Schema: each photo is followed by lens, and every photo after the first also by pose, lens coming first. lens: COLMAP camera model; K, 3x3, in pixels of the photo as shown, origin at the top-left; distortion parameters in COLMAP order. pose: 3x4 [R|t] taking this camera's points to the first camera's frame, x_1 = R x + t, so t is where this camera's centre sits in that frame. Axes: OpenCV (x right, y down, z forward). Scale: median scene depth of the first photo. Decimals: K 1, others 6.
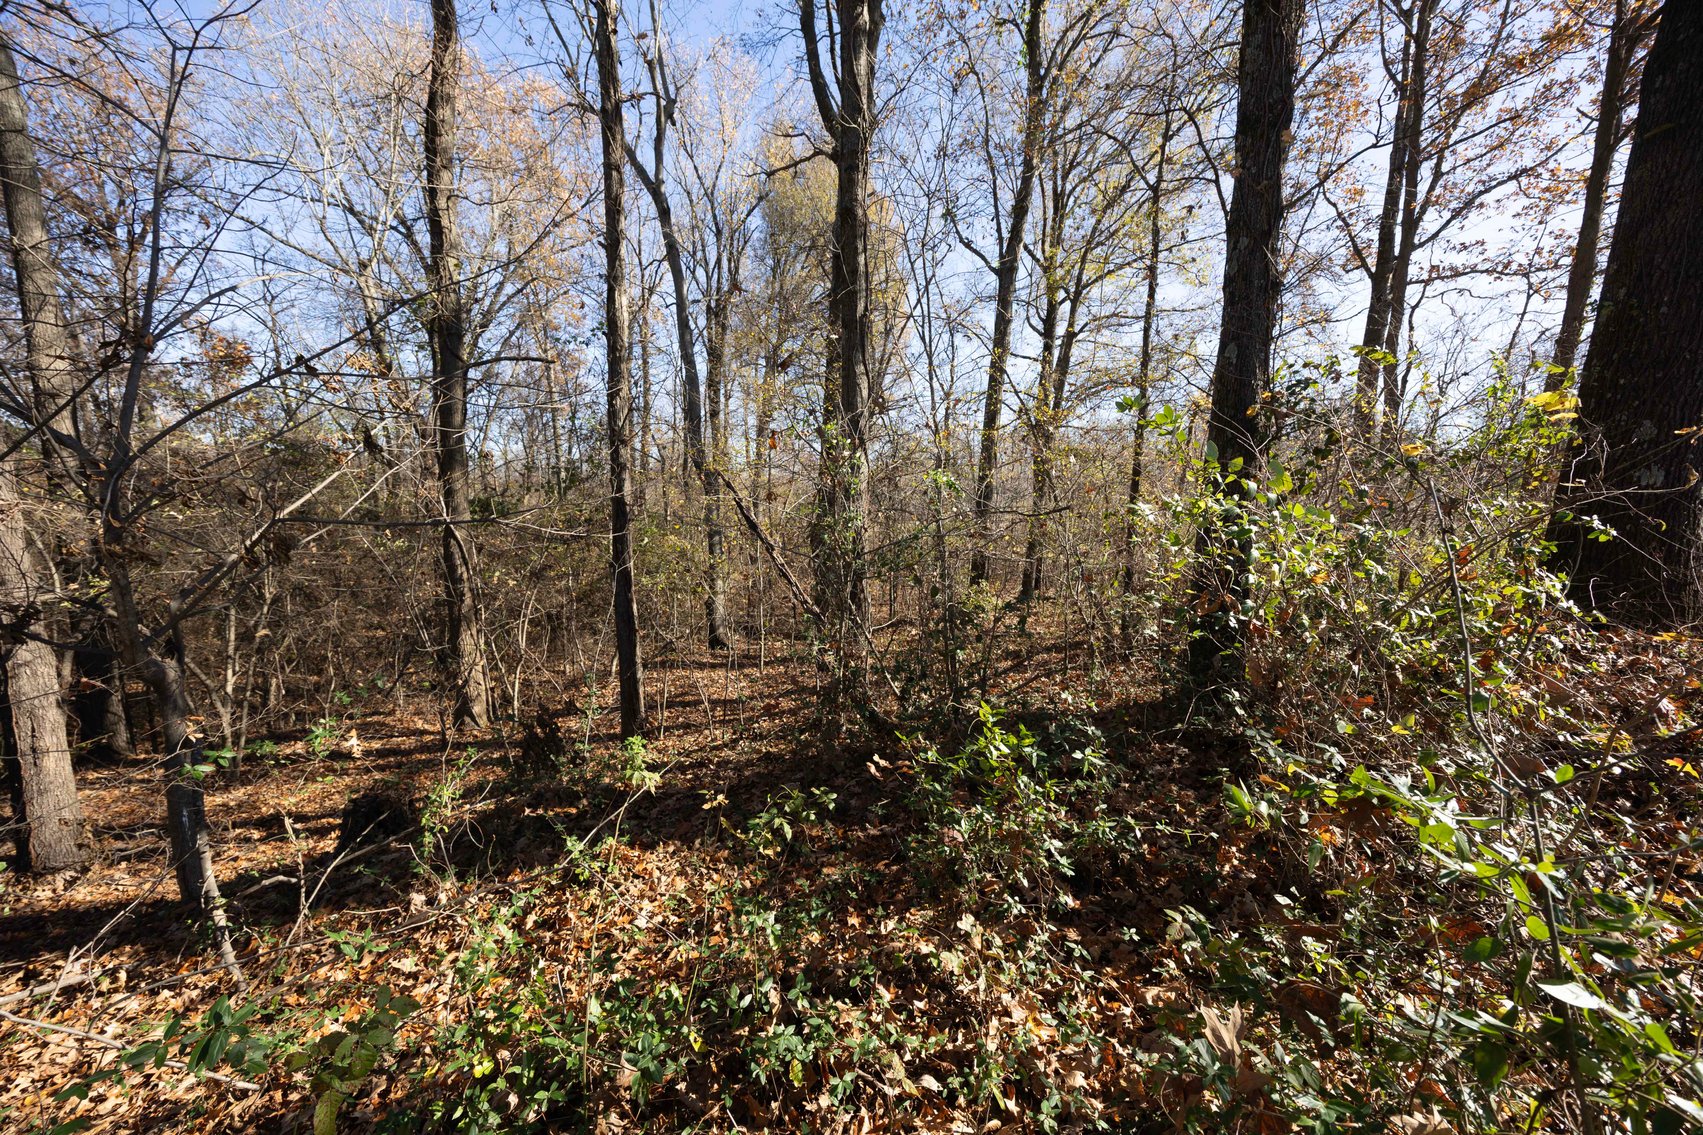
lens RADIAL K [[648.5, 0, 848.9], [0, 648.5, 572.3], [0, 0, 1]] dist [-0.000684, -0.000213]
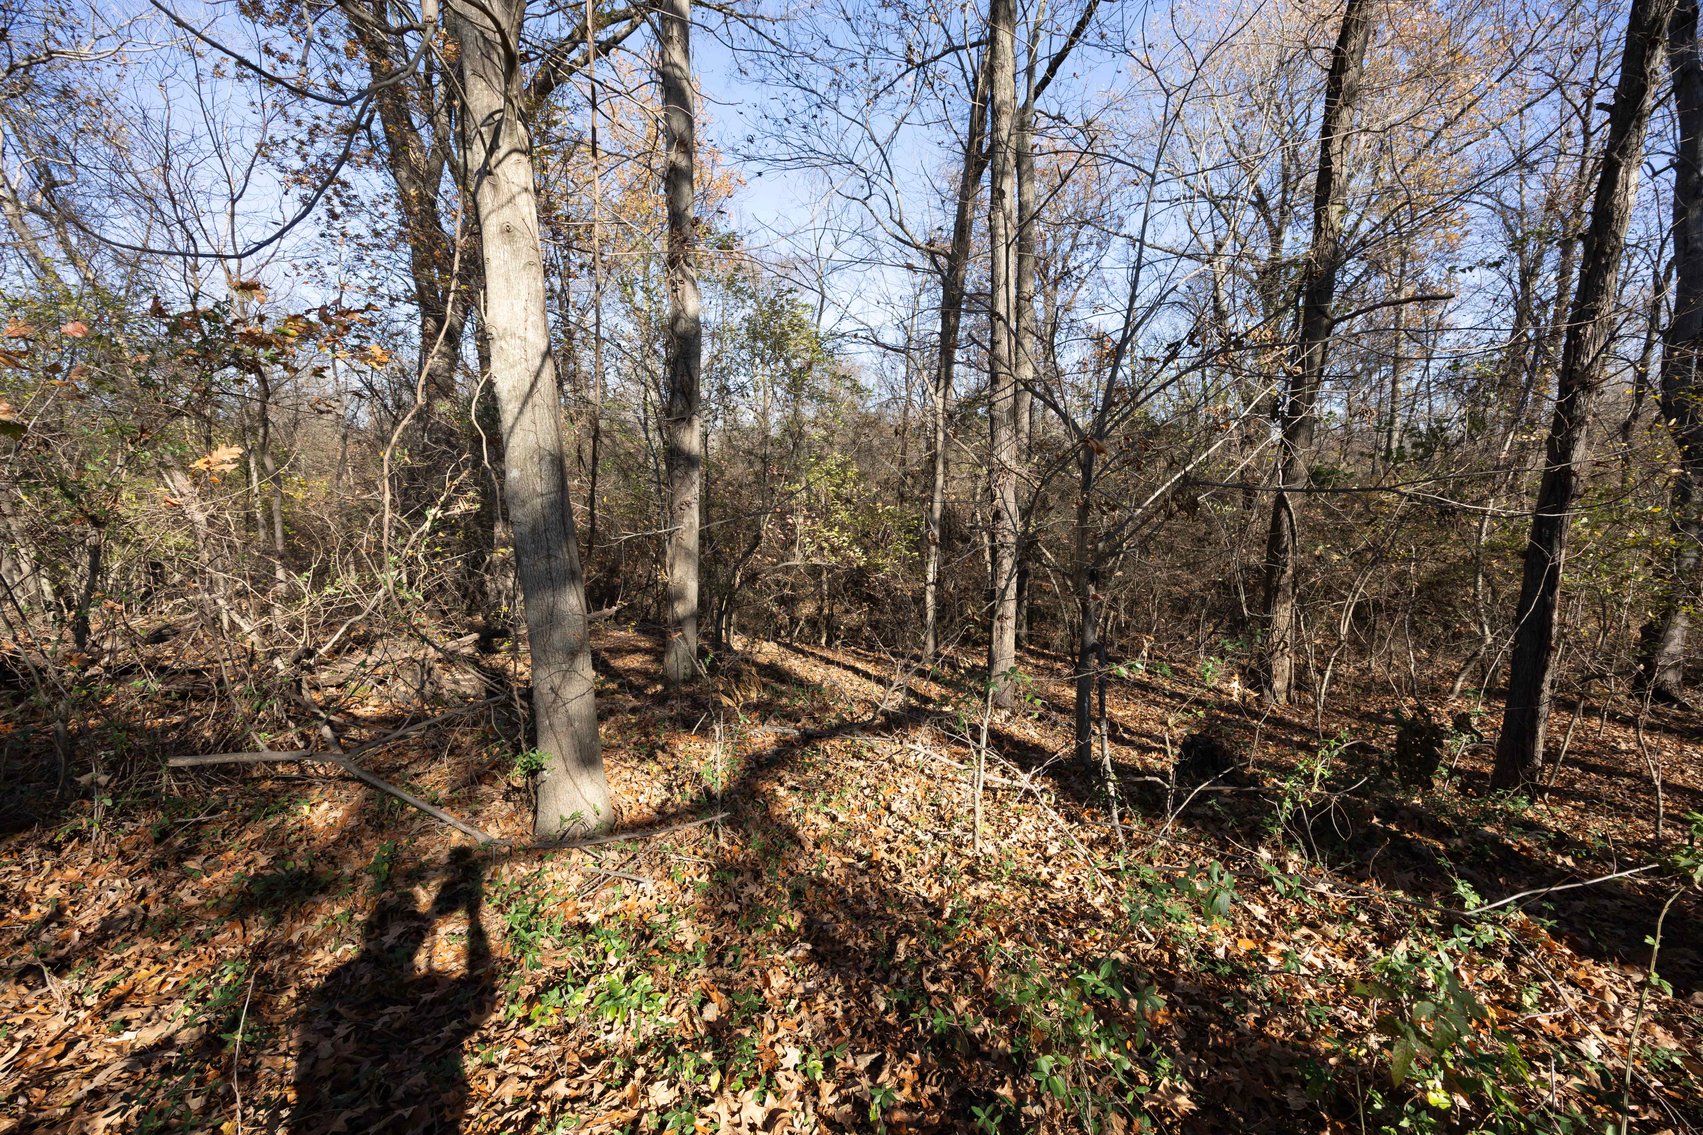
lens RADIAL K [[648.5, 0, 848.9], [0, 648.5, 572.3], [0, 0, 1]] dist [-0.000684, -0.000213]
pose [[0.453186, 0.146234, -0.879339, -0.097147], [-0.103596, 0.988408, 0.110982, 0.008681], [0.885376, 0.040800, 0.463082, -0.070239]]
